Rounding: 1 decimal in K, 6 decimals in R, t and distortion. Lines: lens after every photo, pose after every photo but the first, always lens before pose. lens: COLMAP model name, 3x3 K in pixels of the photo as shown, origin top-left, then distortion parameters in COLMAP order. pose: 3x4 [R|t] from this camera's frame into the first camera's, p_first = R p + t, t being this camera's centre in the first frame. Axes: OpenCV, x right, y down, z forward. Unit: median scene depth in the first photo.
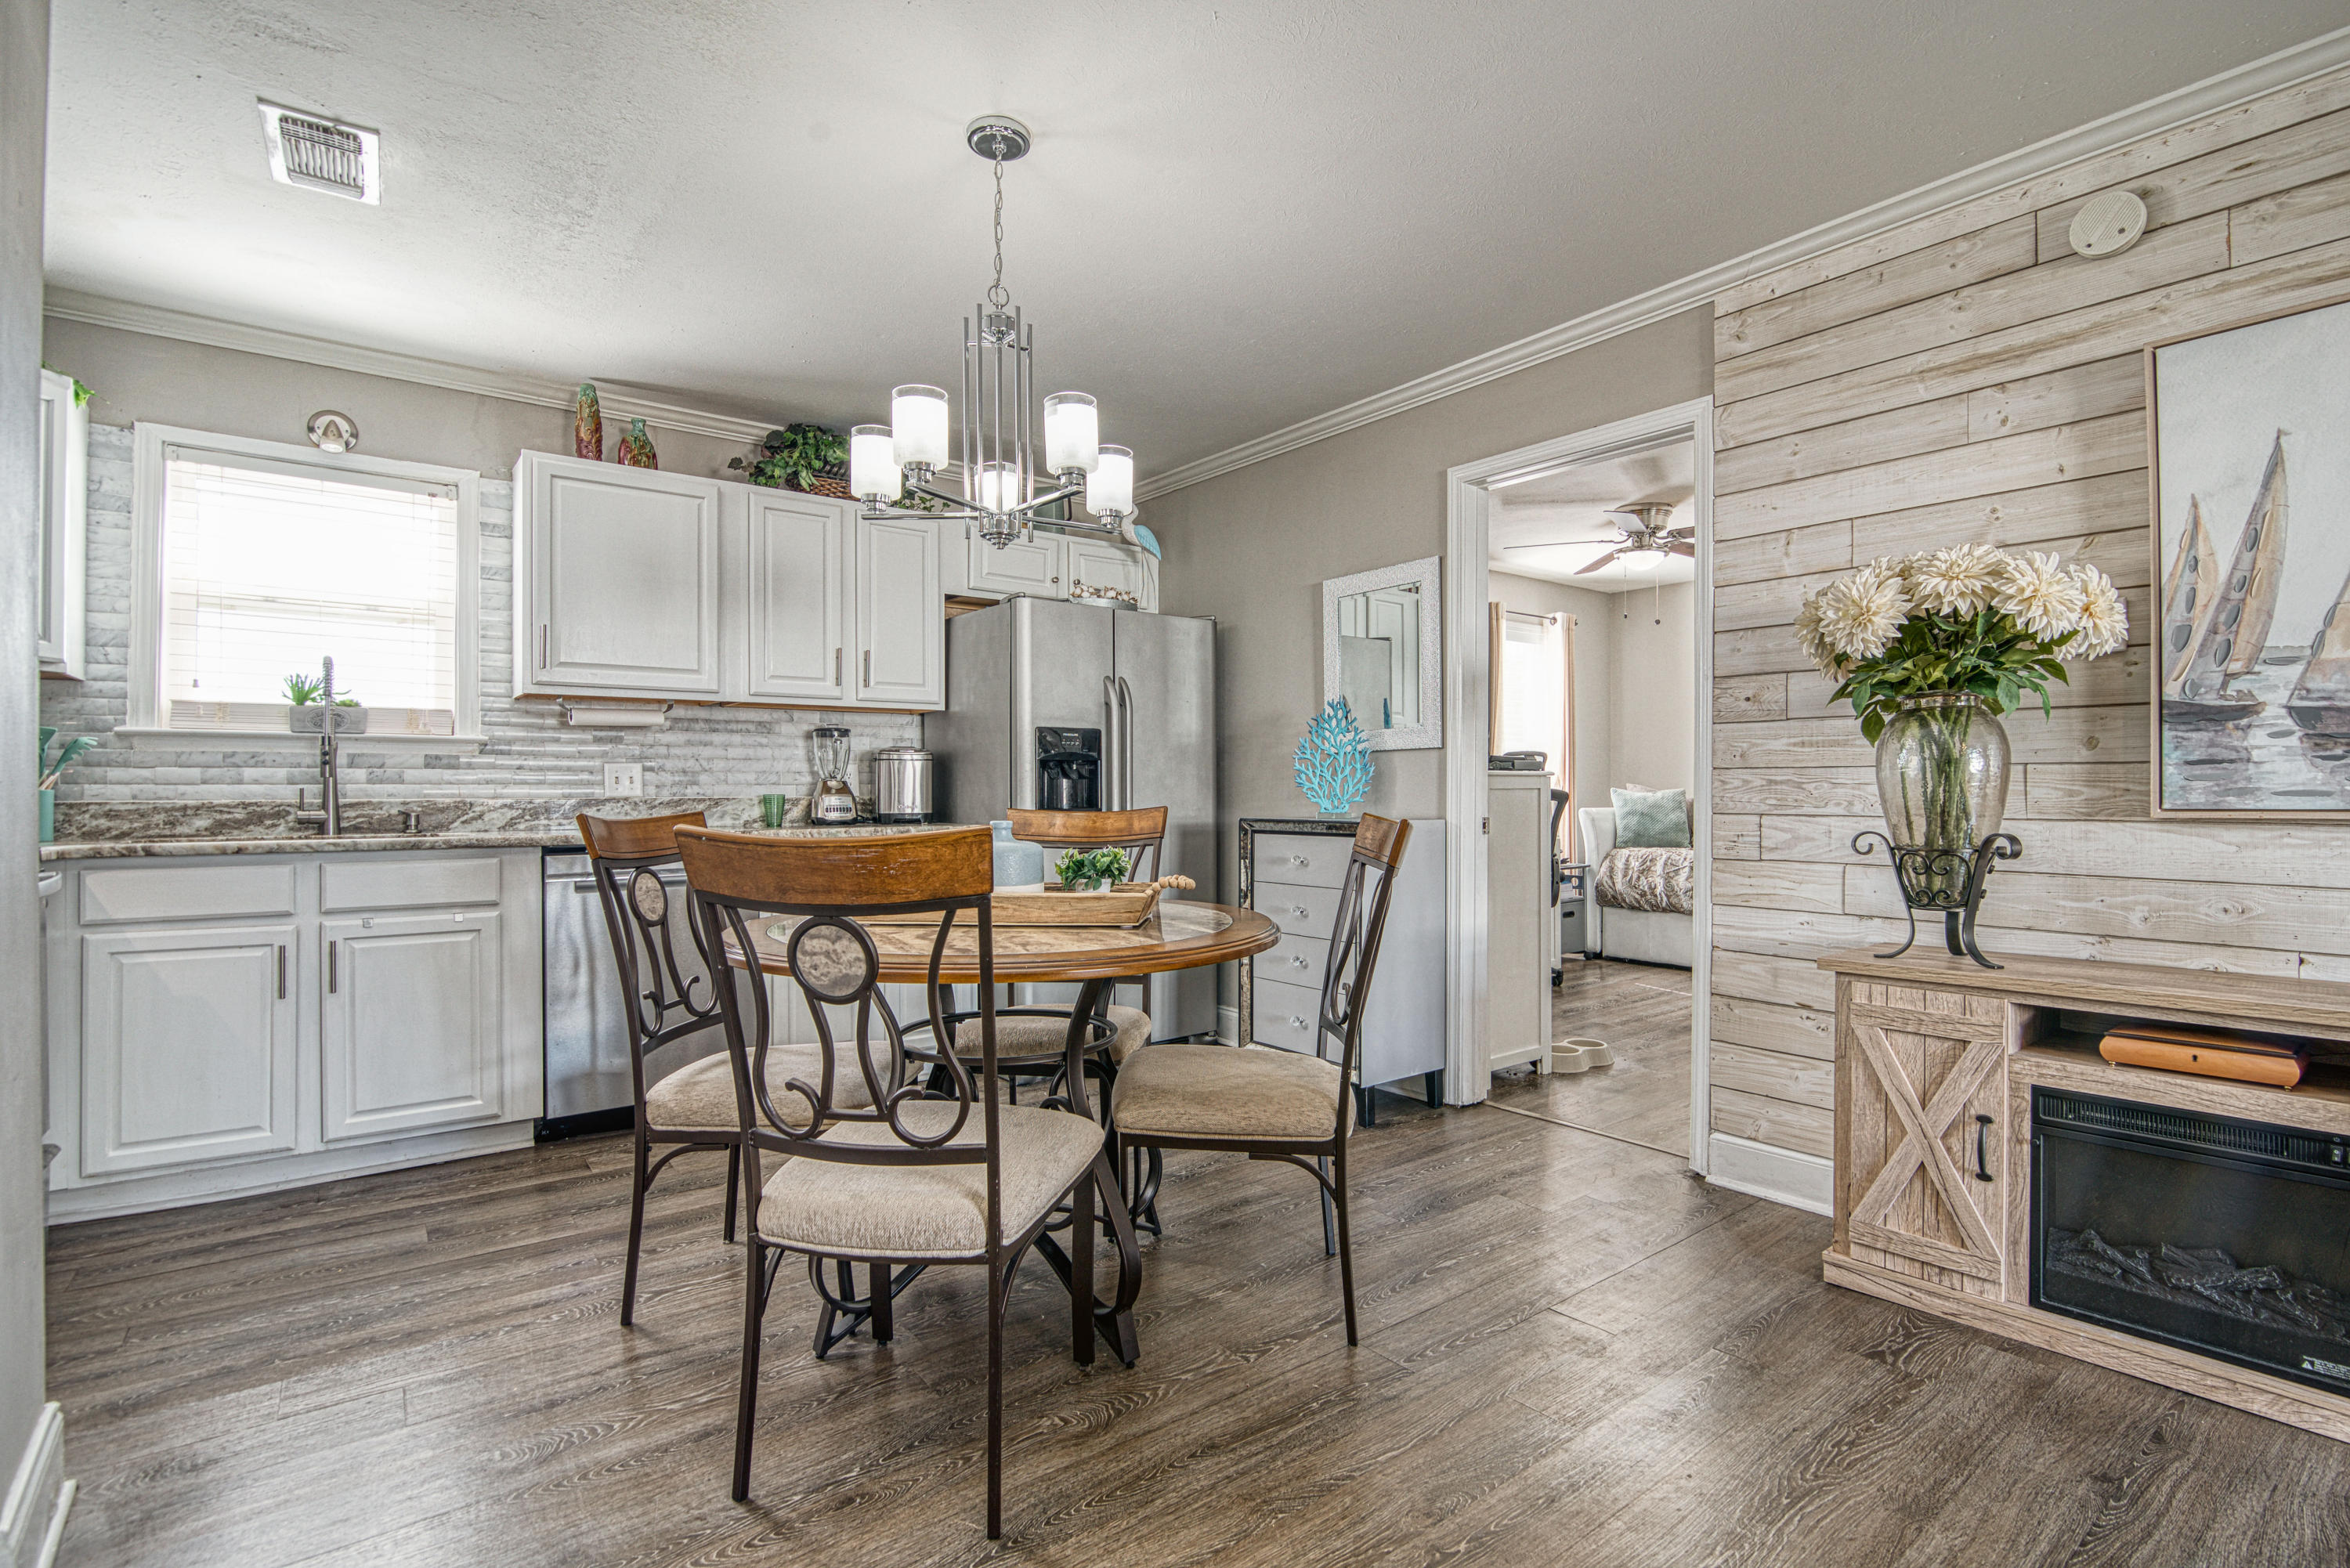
lens RADIAL K [[1080.2, 0, 1196.7], [0, 1080.2, 788.7], [0, 0, 1]] dist [-0.019721, 0.000233]
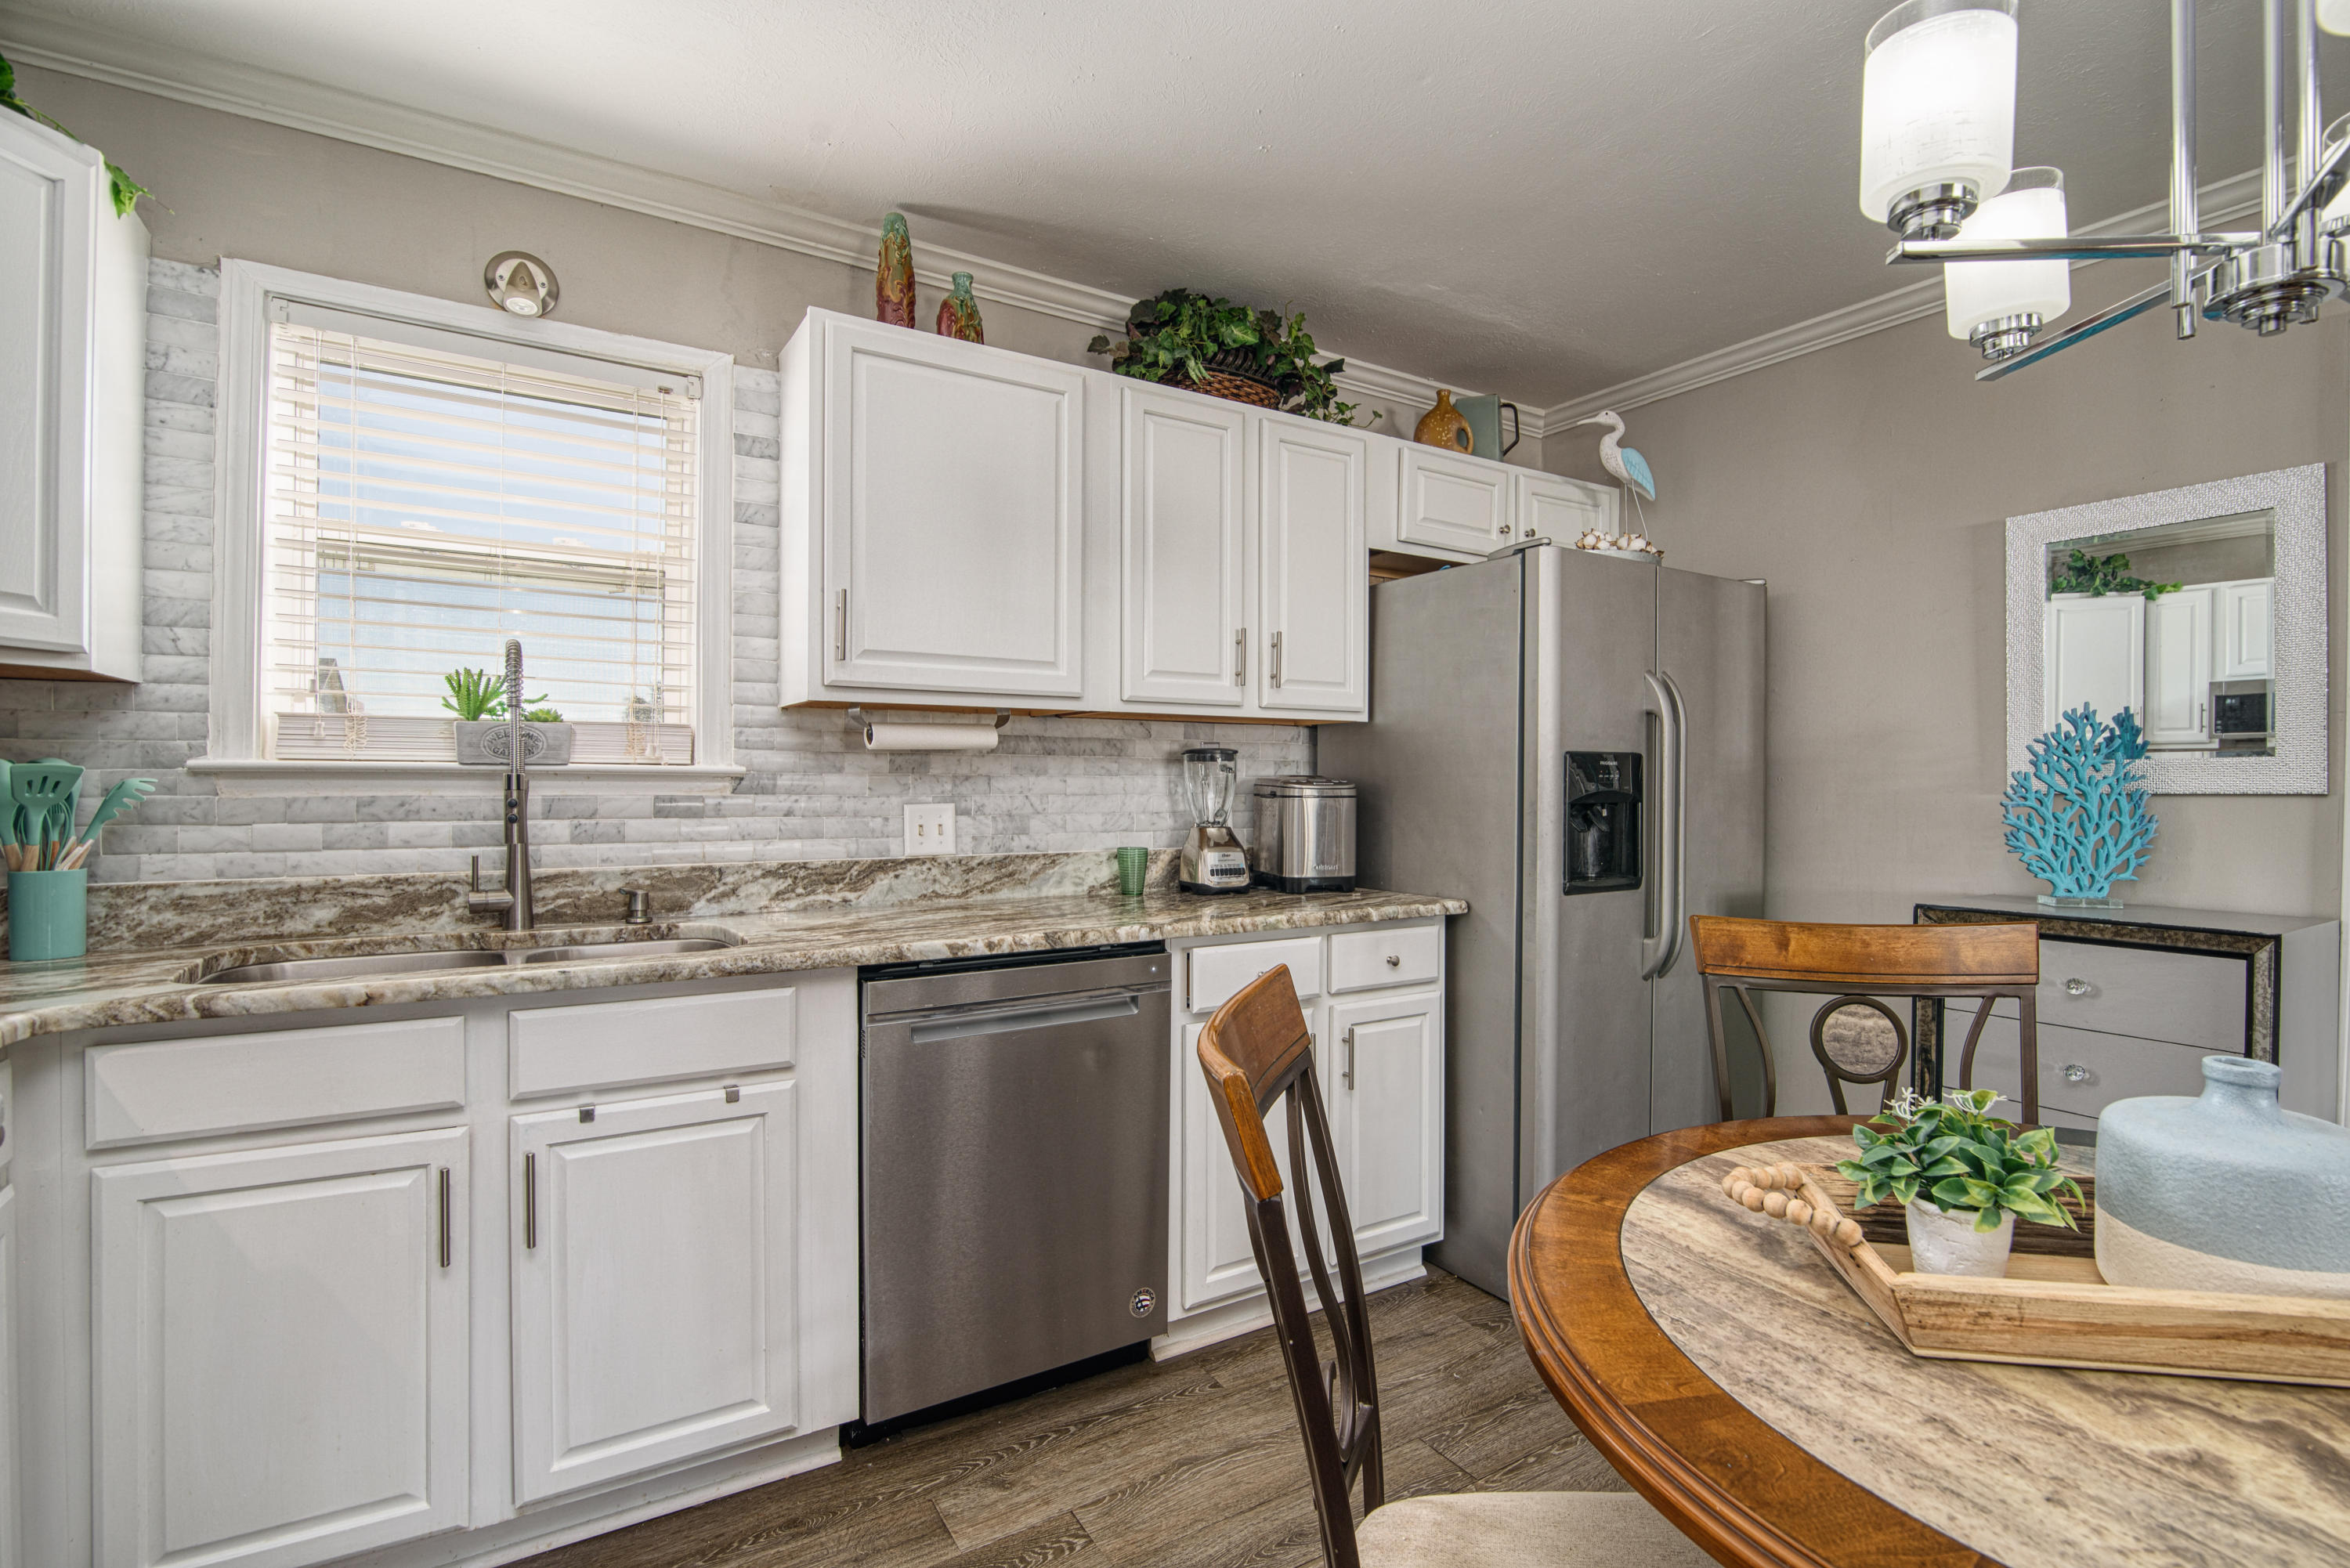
lens RADIAL K [[1083.0, 0, 1198.8], [0, 1083.0, 788.4], [0, 0, 1]] dist [-0.018917, -0.000860]
pose [[0.994851, 0.007561, -0.101067, -0.327231], [-0.006830, 0.999948, 0.007573, -0.042727], [0.101119, -0.006844, 0.994851, 0.384811]]
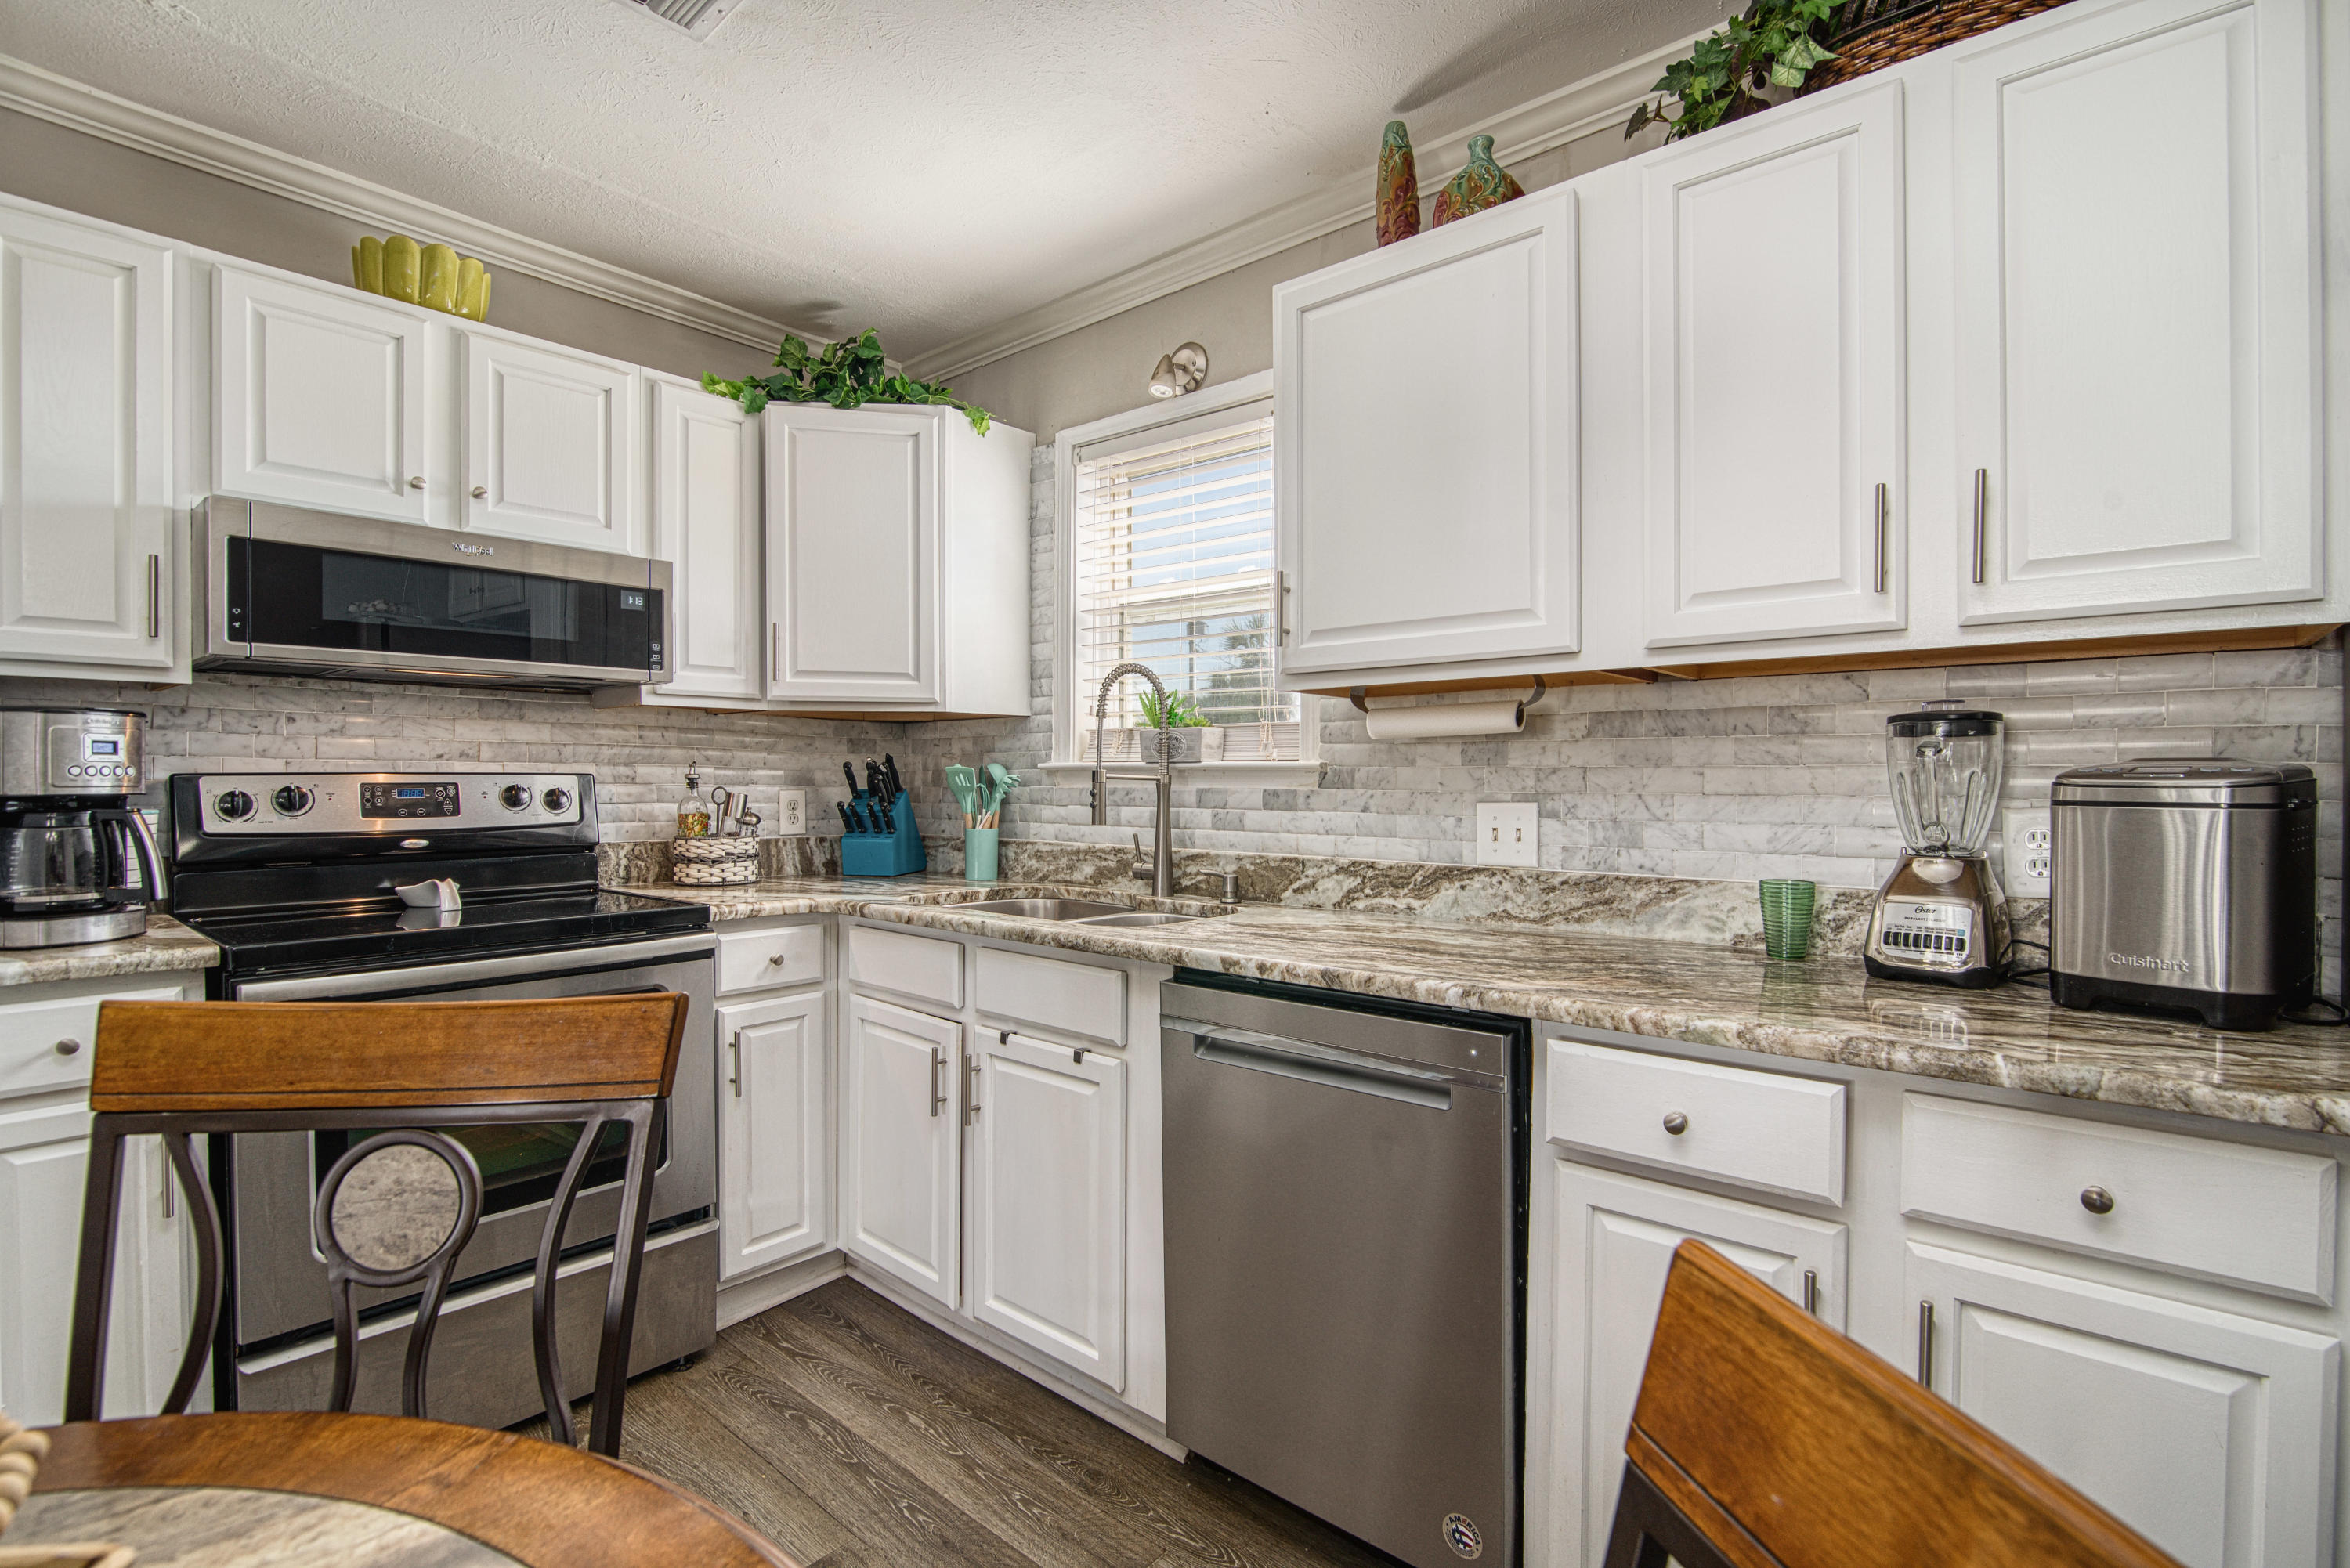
lens RADIAL K [[1083.0, 0, 1198.8], [0, 1083.0, 788.4], [0, 0, 1]] dist [-0.018917, -0.000860]
pose [[0.200125, 0.012664, -0.979688, -0.037780], [-0.001238, 0.999919, 0.012673, -0.040782], [0.979770, -0.001323, 0.200125, 0.803326]]
